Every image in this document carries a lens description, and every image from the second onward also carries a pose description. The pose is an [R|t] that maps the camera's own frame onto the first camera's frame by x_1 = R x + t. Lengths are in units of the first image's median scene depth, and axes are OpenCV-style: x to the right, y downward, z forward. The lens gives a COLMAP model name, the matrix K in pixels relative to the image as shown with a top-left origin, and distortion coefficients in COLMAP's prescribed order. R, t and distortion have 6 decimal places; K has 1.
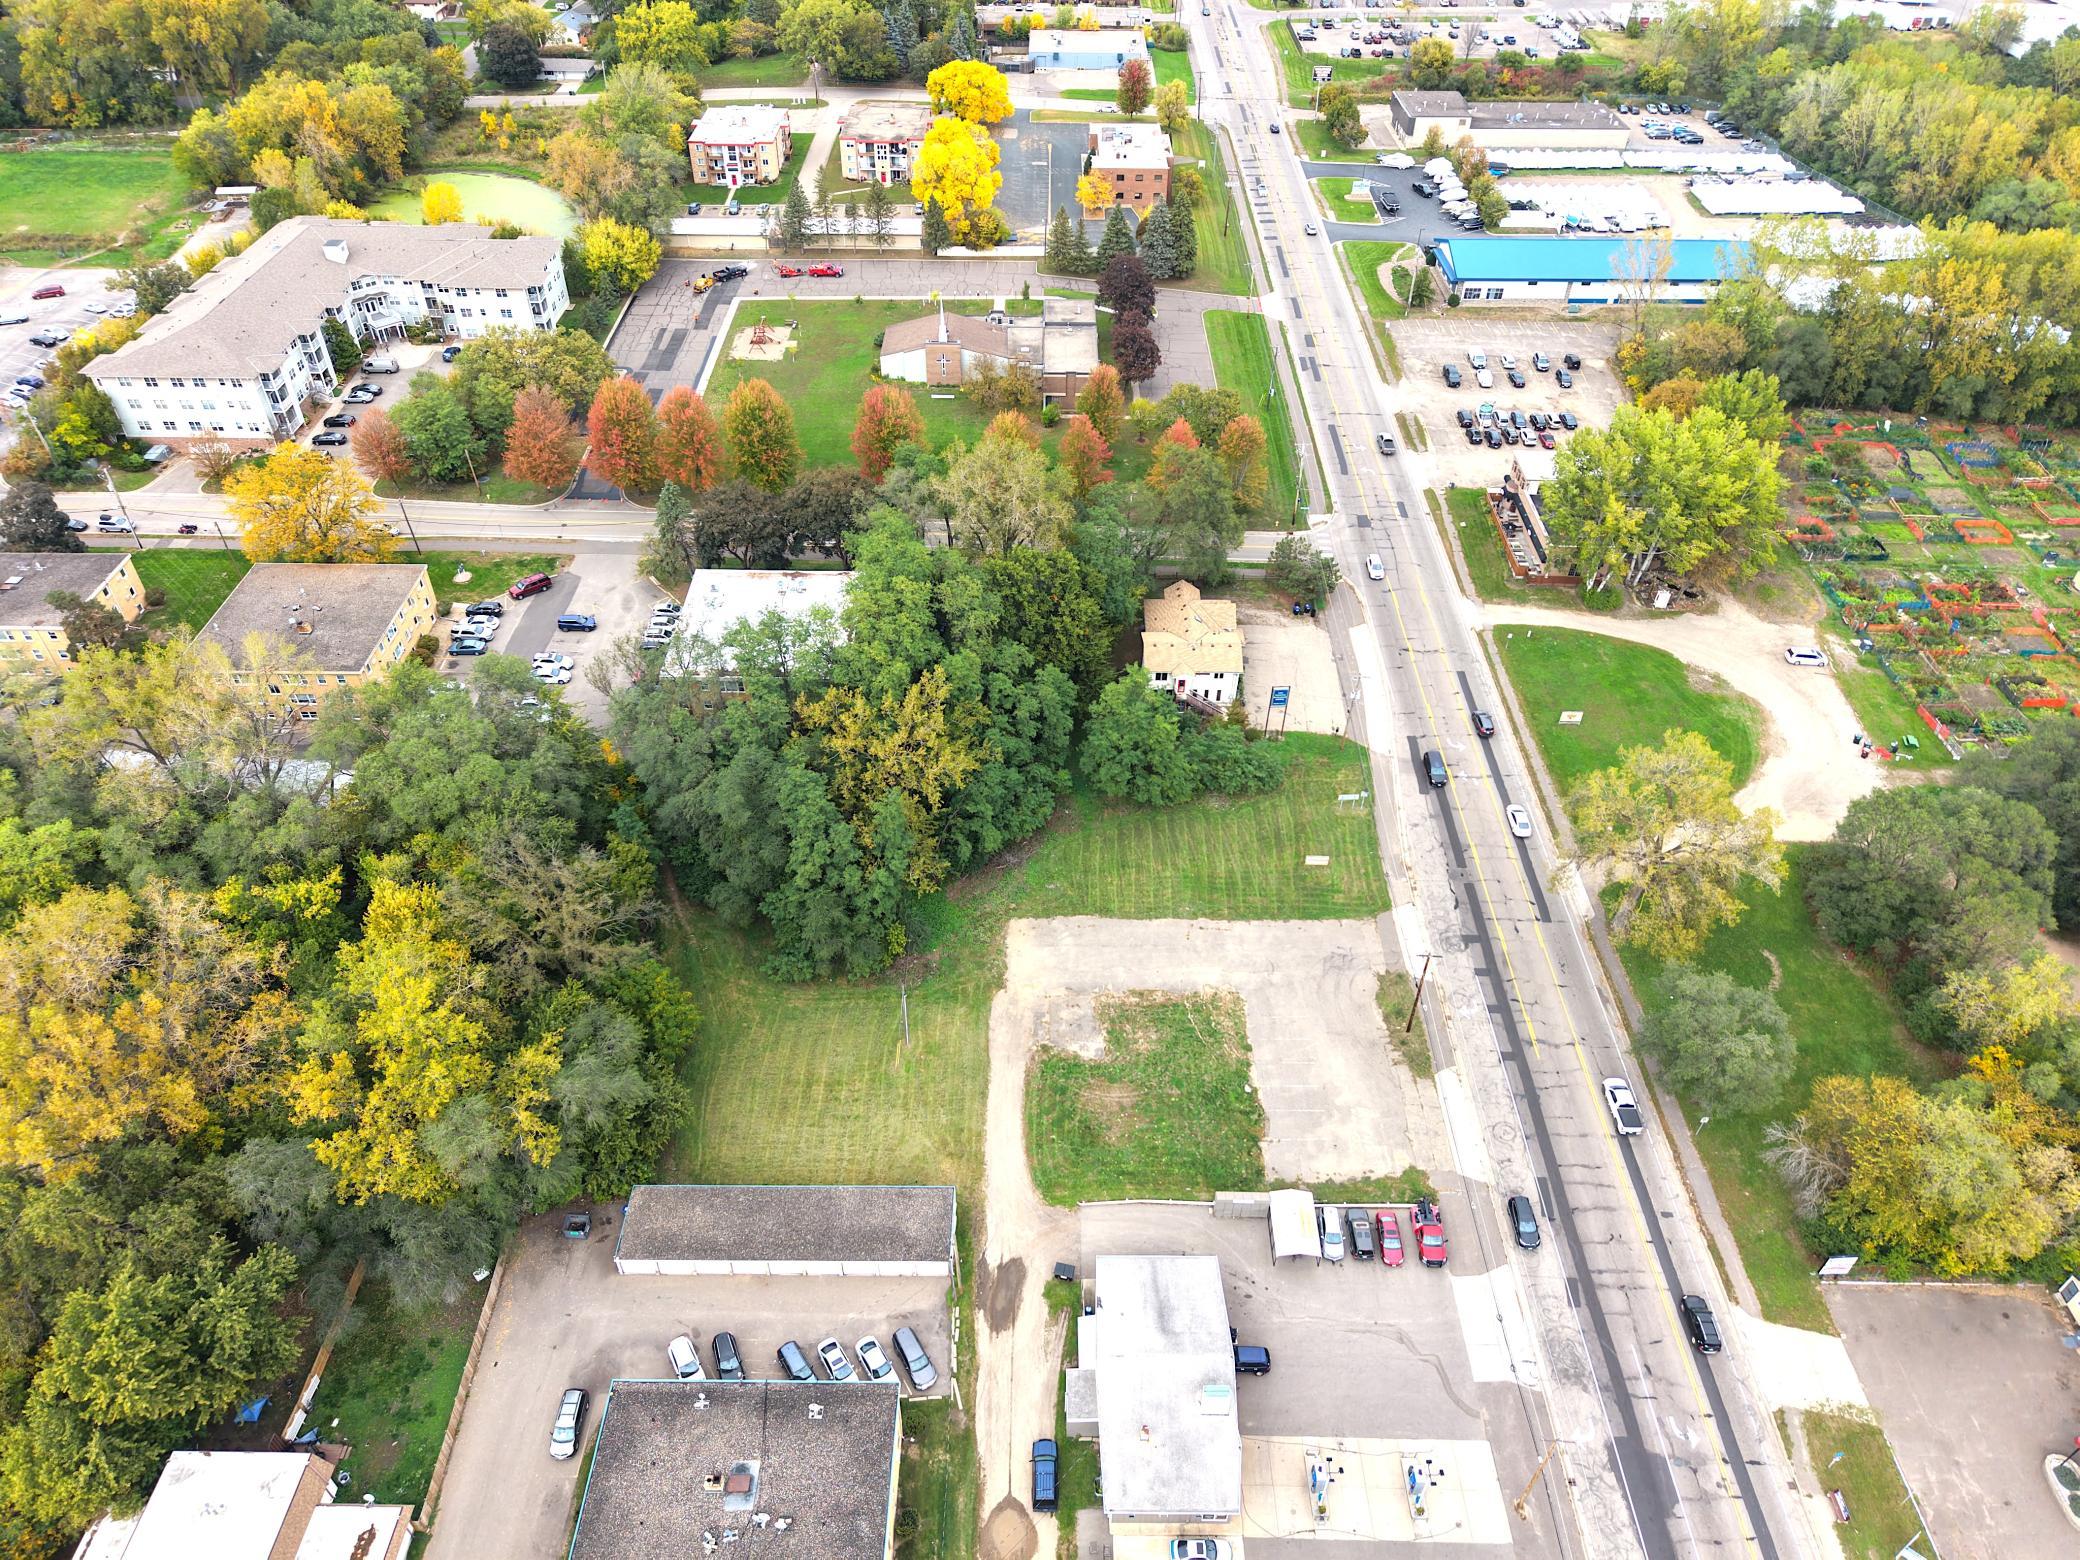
lens RADIAL K [[1391.8, 0, 1040.0], [0, 1391.8, 780.0], [0, 0, 1]] dist [0.015077, -0.010739]
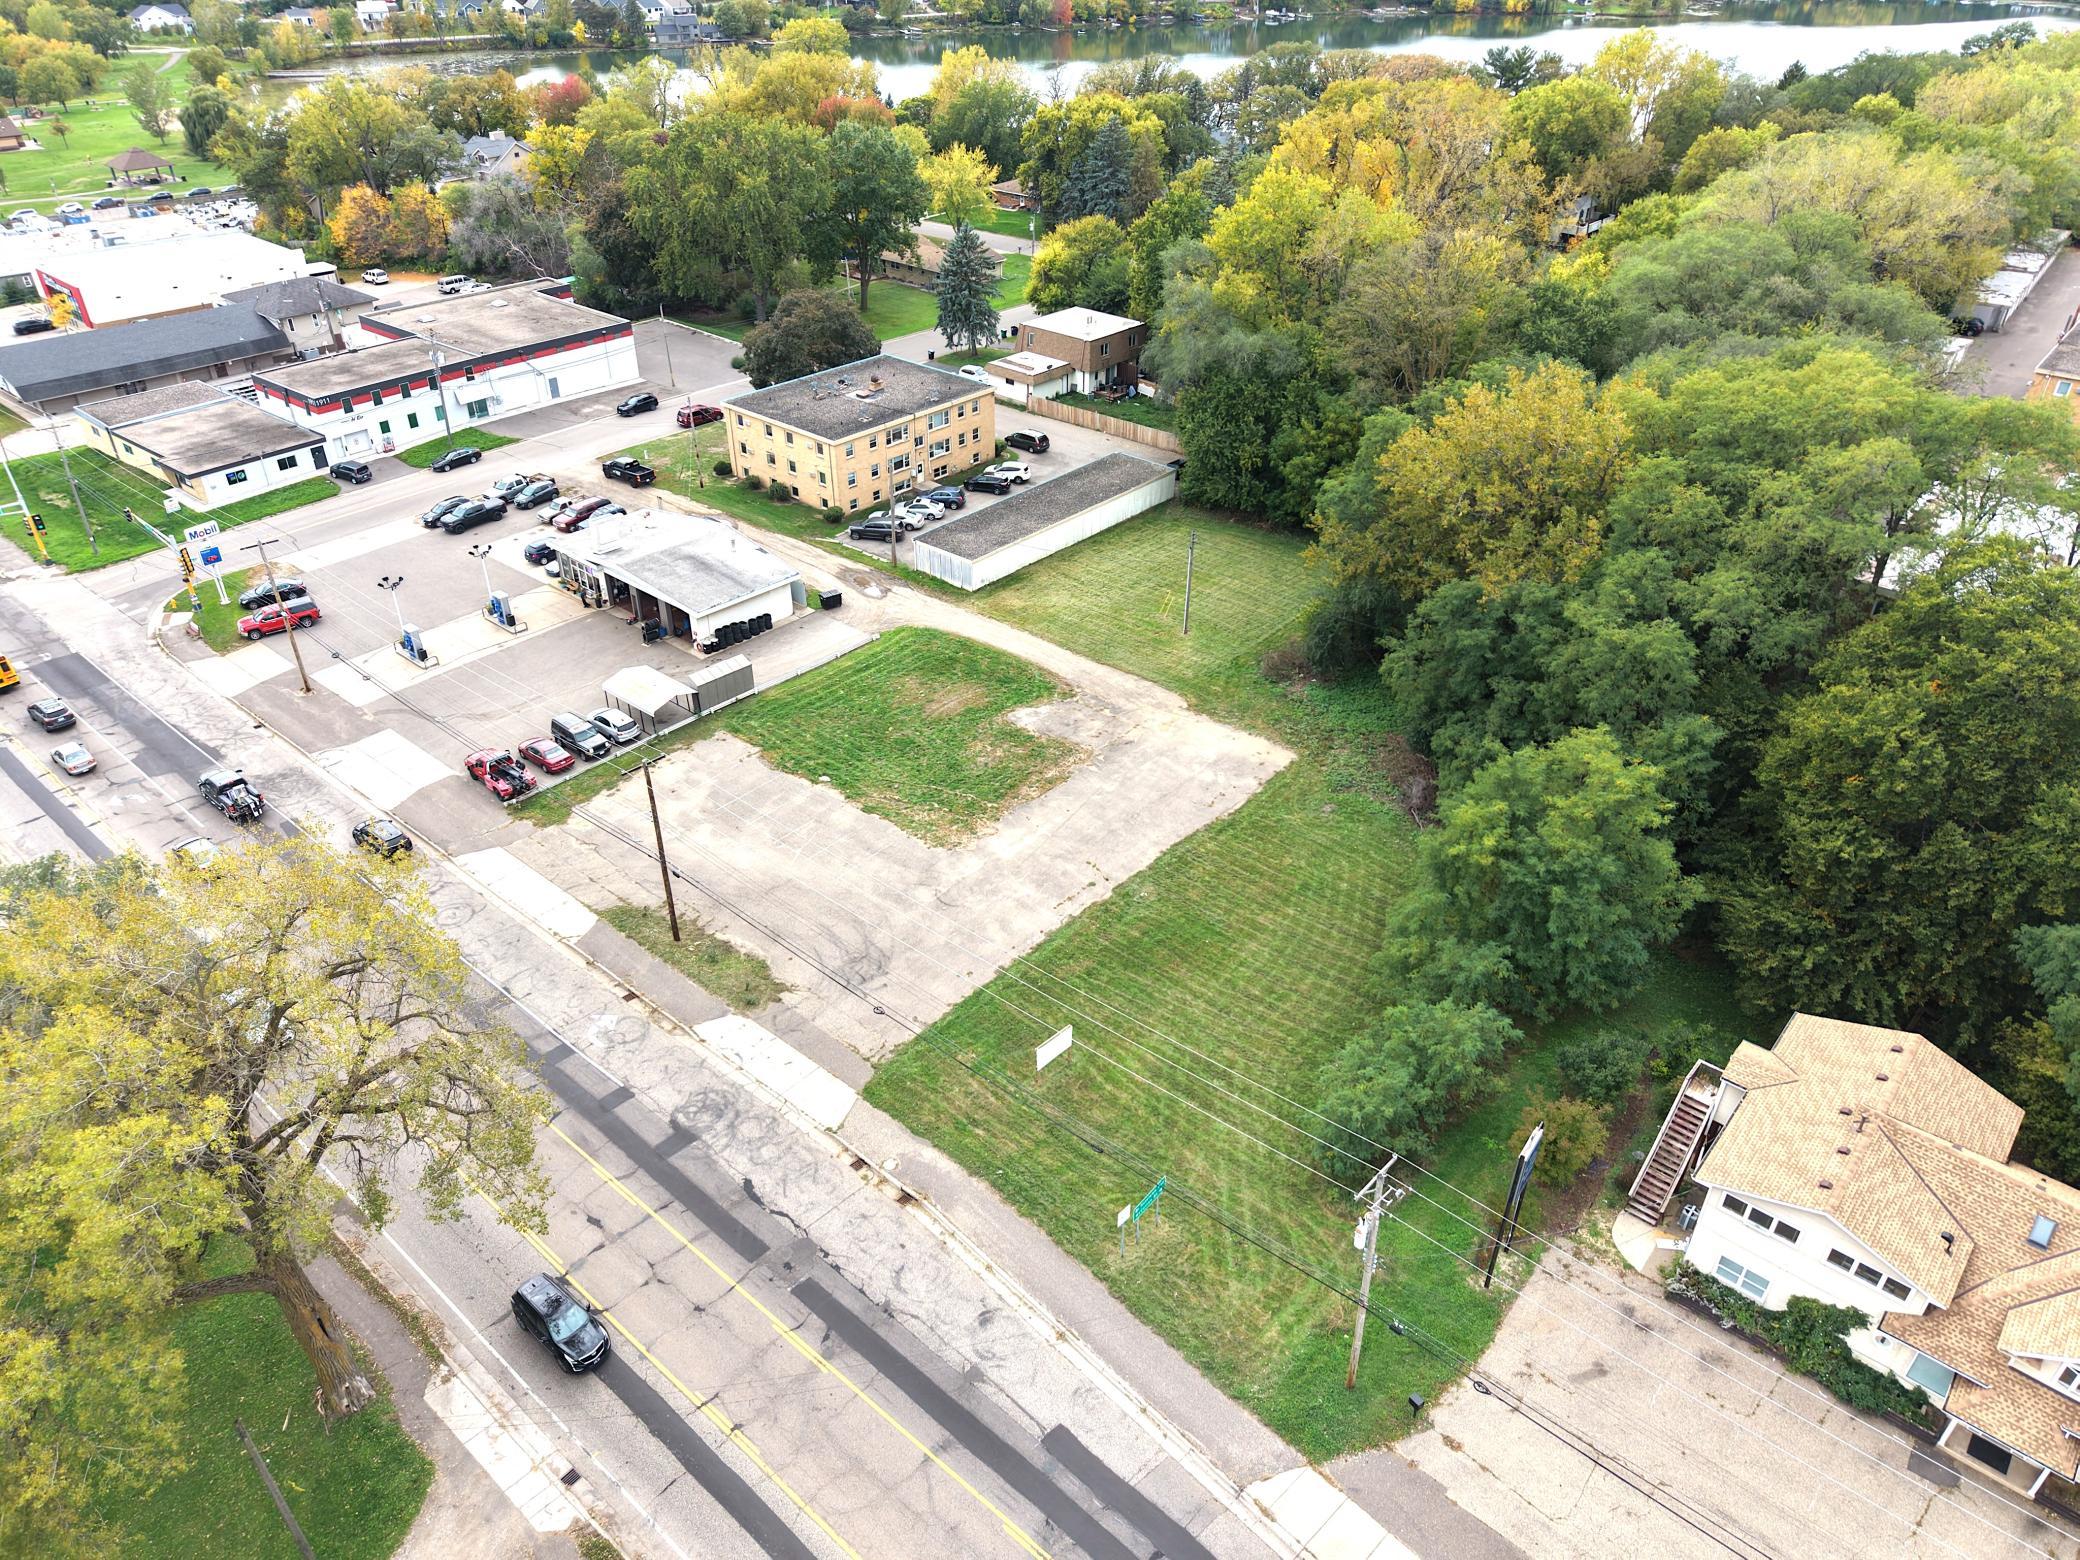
lens RADIAL K [[1391.8, 0, 1040.0], [0, 1391.8, 780.0], [0, 0, 1]] dist [0.015077, -0.010739]
pose [[-0.657381, 0.401217, -0.637868, 0.453723], [-0.498957, 0.402581, 0.767444, -0.312284], [0.564705, 0.822772, -0.064460, 0.972795]]
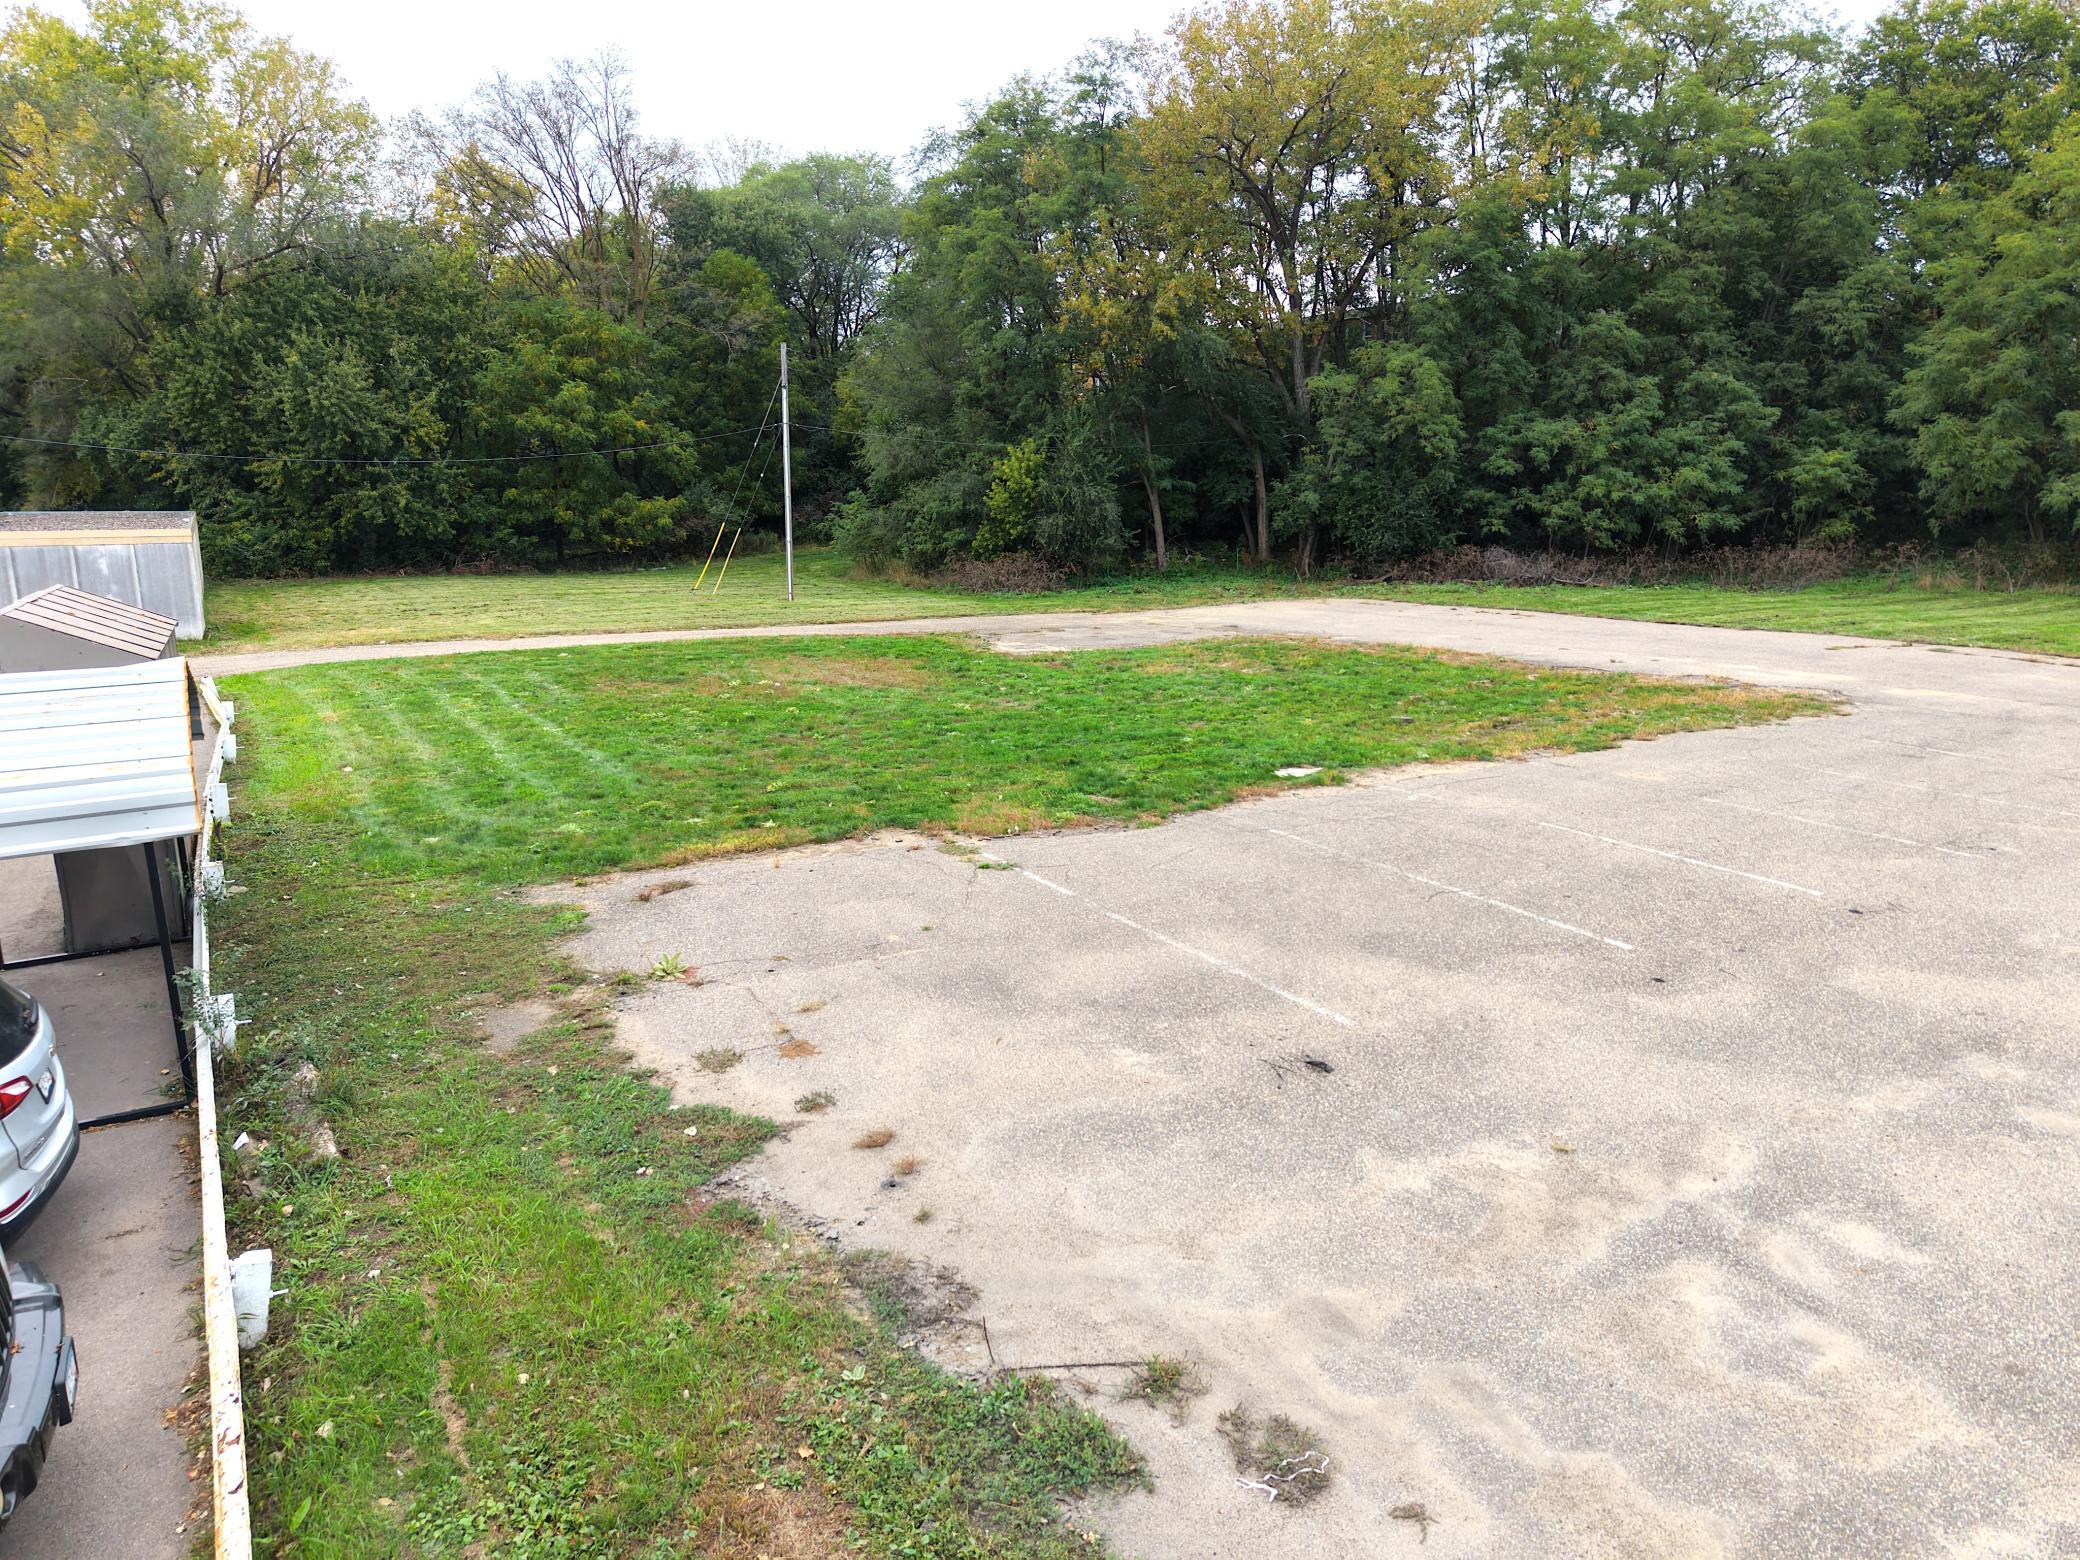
lens RADIAL K [[1398.9, 0, 1040.0], [0, 1398.9, 780.0], [0, 0, 1]] dist [0.002964, -0.000622]
pose [[0.508023, 0.171059, -0.844187, 0.223936], [-0.560700, 0.809668, -0.173359, 0.230378], [0.653856, 0.561406, 0.507243, 0.803816]]
